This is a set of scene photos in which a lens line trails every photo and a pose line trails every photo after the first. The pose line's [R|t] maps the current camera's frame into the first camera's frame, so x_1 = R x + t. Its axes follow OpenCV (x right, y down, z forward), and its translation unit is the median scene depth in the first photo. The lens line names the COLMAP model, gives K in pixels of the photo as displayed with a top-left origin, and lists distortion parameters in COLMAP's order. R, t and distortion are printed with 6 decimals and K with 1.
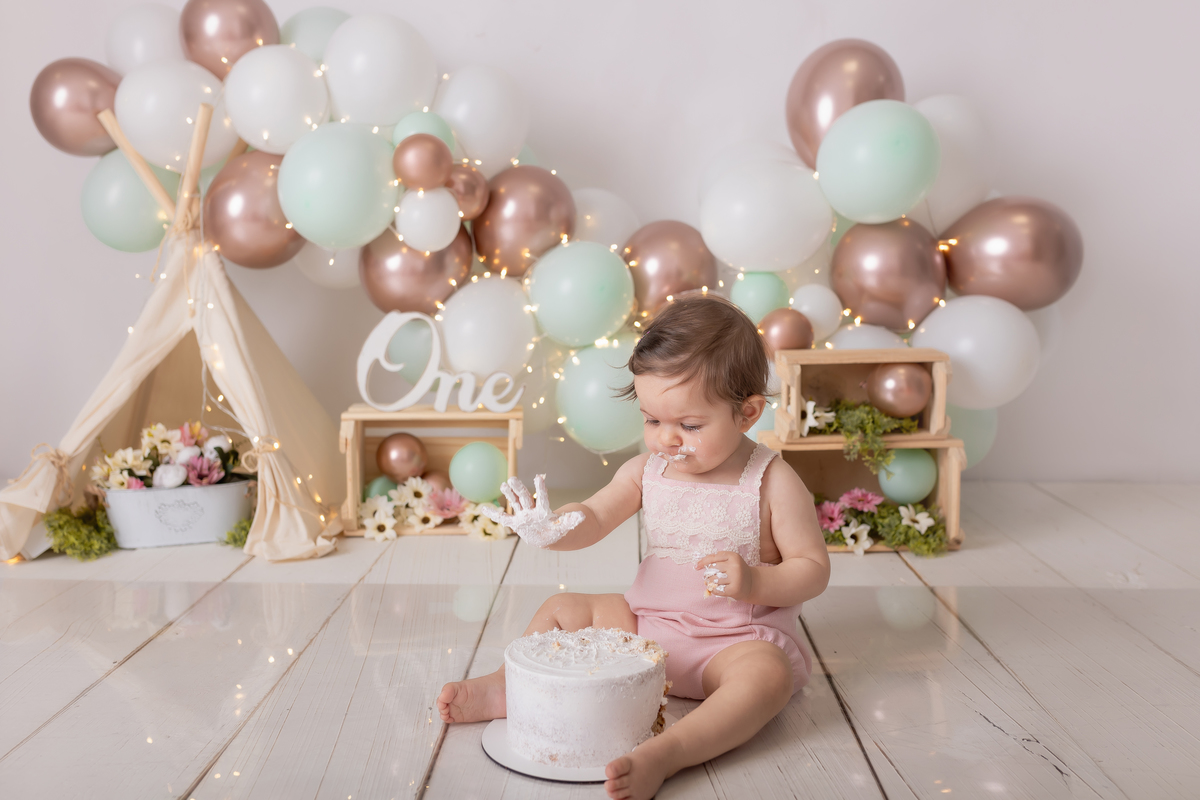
lens RADIAL K [[1188.8, 0, 600.0], [0, 1188.8, 400.0], [0, 0, 1]] dist [0.005428, 0.012548]
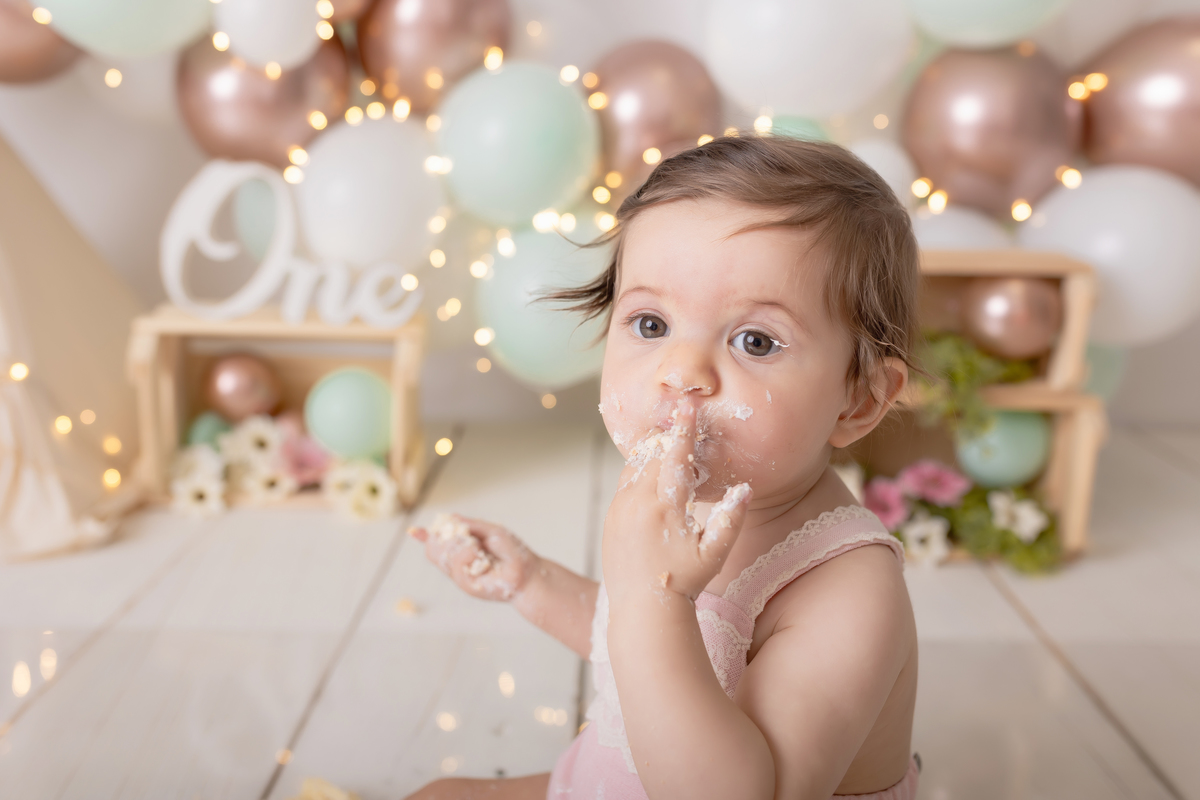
lens RADIAL K [[1188.9, 0, 608.4], [0, 1188.9, 407.4], [0, 0, 1]] dist [0.005212, 0.018802]
pose [[0.999056, 0.028362, 0.032908, 0.018405], [-0.032215, 0.991862, 0.123177, -0.030196], [-0.029147, -0.124121, 0.991839, 0.353903]]
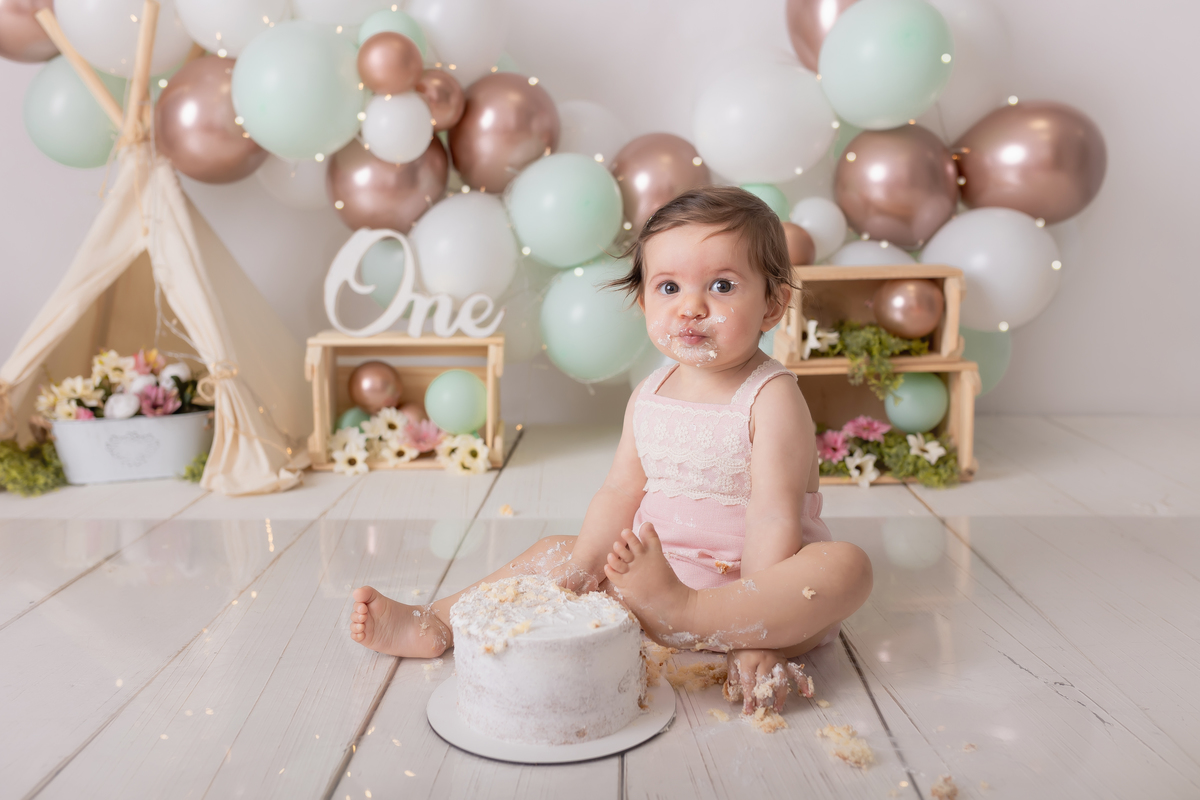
lens RADIAL K [[1171.2, 0, 604.6], [0, 1171.2, 398.2], [0, 0, 1]] dist [0.010705, 0.006654]
pose [[0.999990, -0.004360, 0.000112, 0.014705], [0.004352, 0.999239, 0.038771, 0.023351], [-0.000281, -0.038770, 0.999248, 0.083836]]
